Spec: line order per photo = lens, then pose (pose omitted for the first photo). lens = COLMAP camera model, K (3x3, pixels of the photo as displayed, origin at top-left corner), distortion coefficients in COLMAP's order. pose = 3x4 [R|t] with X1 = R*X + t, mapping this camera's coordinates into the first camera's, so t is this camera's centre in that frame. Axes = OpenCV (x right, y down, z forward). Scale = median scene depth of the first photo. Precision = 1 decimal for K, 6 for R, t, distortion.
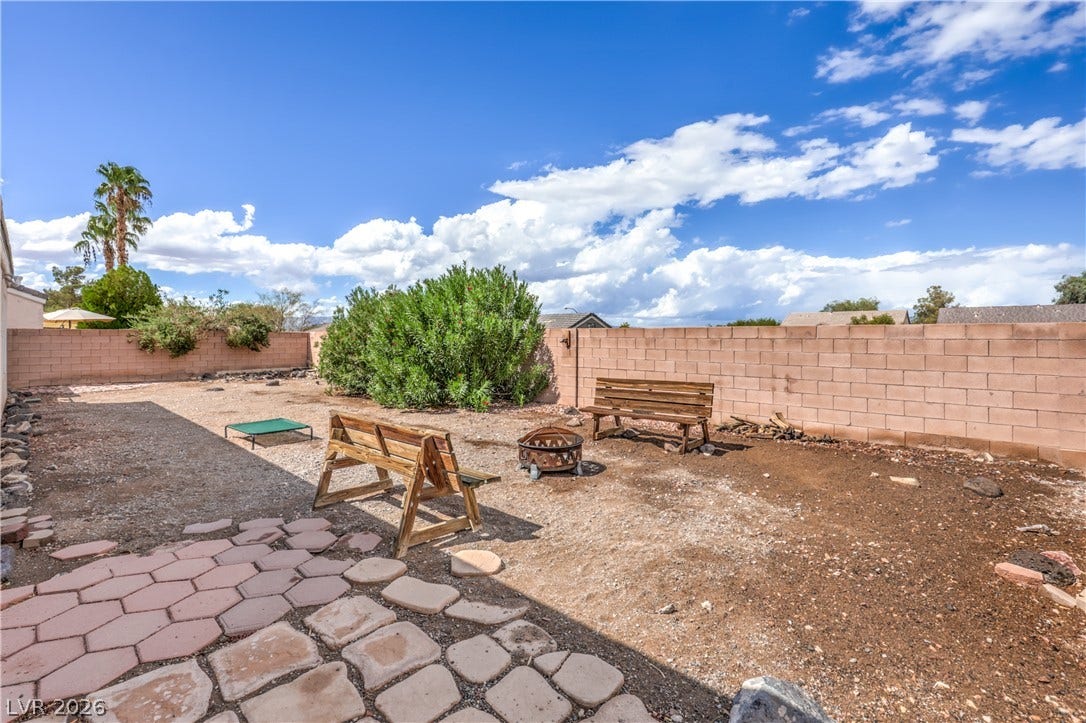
lens RADIAL K [[511.0, 0, 511.9], [0, 511.0, 341.9], [0, 0, 1]] dist [0.001335, 0.000412]
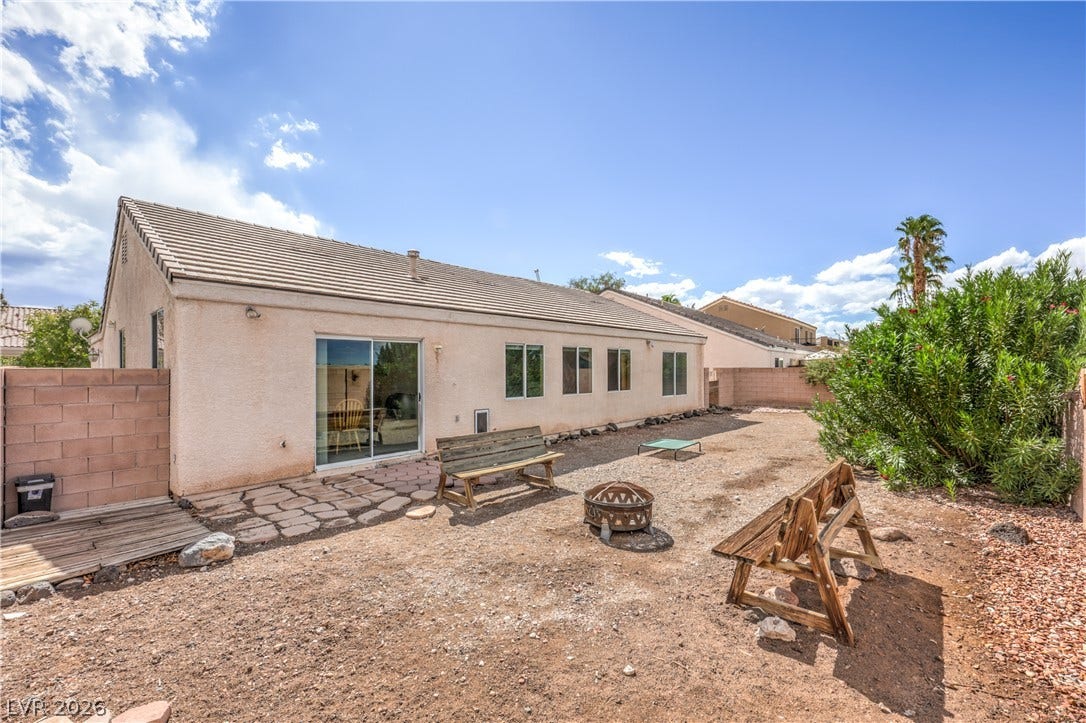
lens RADIAL K [[445.3, 0, 543.0], [0, 445.3, 361.5], [0, 0, 1]] dist [0.001038, 0.000207]
pose [[0.002803, -0.016707, -0.999857, 0.993021], [-0.007890, 0.999829, -0.016728, -0.040945], [0.999965, 0.007936, 0.002671, 0.954416]]
